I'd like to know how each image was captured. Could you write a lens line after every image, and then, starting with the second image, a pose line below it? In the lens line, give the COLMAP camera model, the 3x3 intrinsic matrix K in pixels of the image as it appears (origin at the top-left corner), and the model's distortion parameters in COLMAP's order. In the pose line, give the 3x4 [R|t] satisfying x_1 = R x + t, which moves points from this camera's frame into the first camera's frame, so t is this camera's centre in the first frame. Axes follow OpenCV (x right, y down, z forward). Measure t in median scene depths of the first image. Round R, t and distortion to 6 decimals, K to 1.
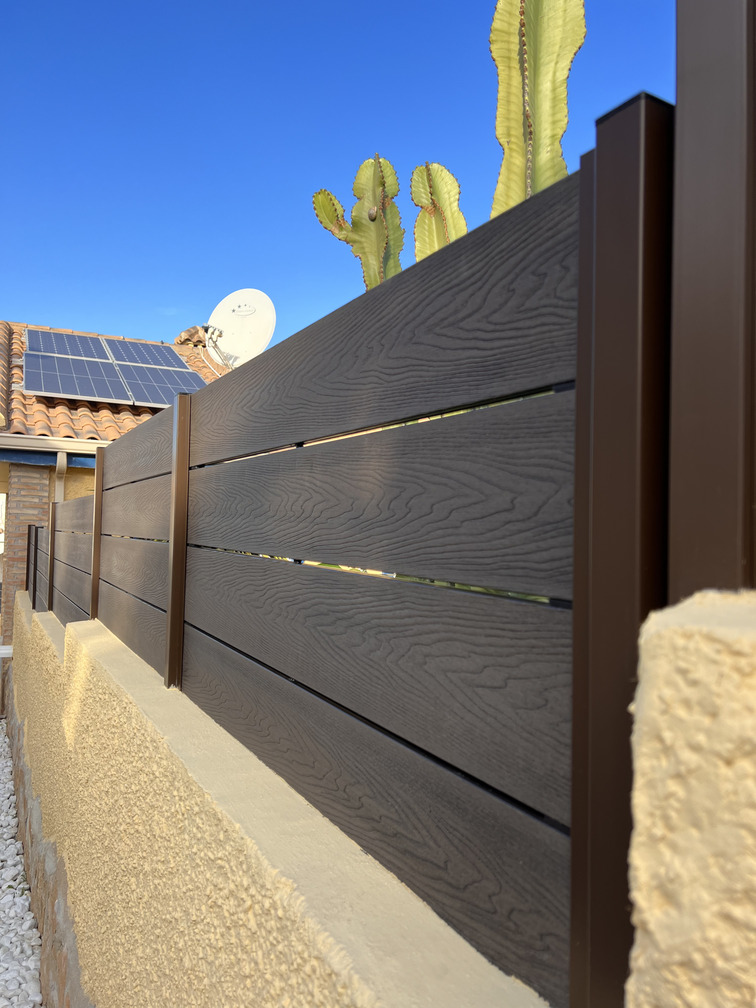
lens RADIAL K [[758.2, 0, 378.0], [0, 758.2, 504.0], [0, 0, 1]] dist [0.070277, -0.075942]
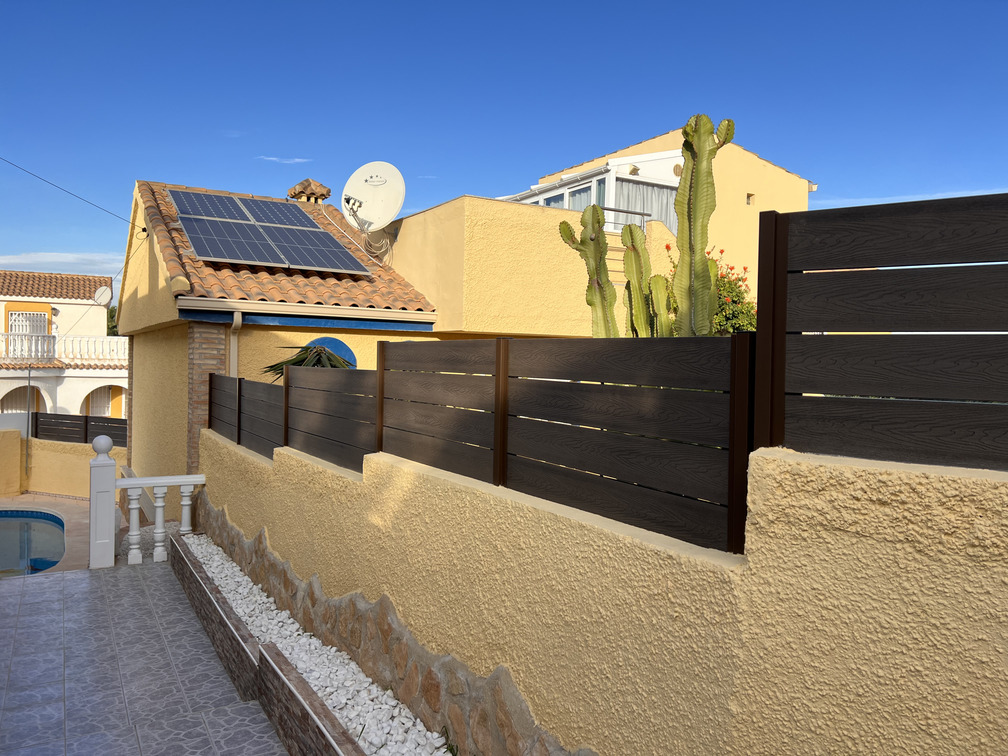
lens RADIAL K [[758.2, 0, 502.8], [0, 758.2, 366.4], [0, 0, 1]] dist [0.070277, -0.075942]
pose [[0.997552, -0.004697, 0.069768, -0.551972], [0.001621, 0.999027, 0.044081, -0.220165], [-0.069907, -0.043860, 0.996589, -1.319069]]
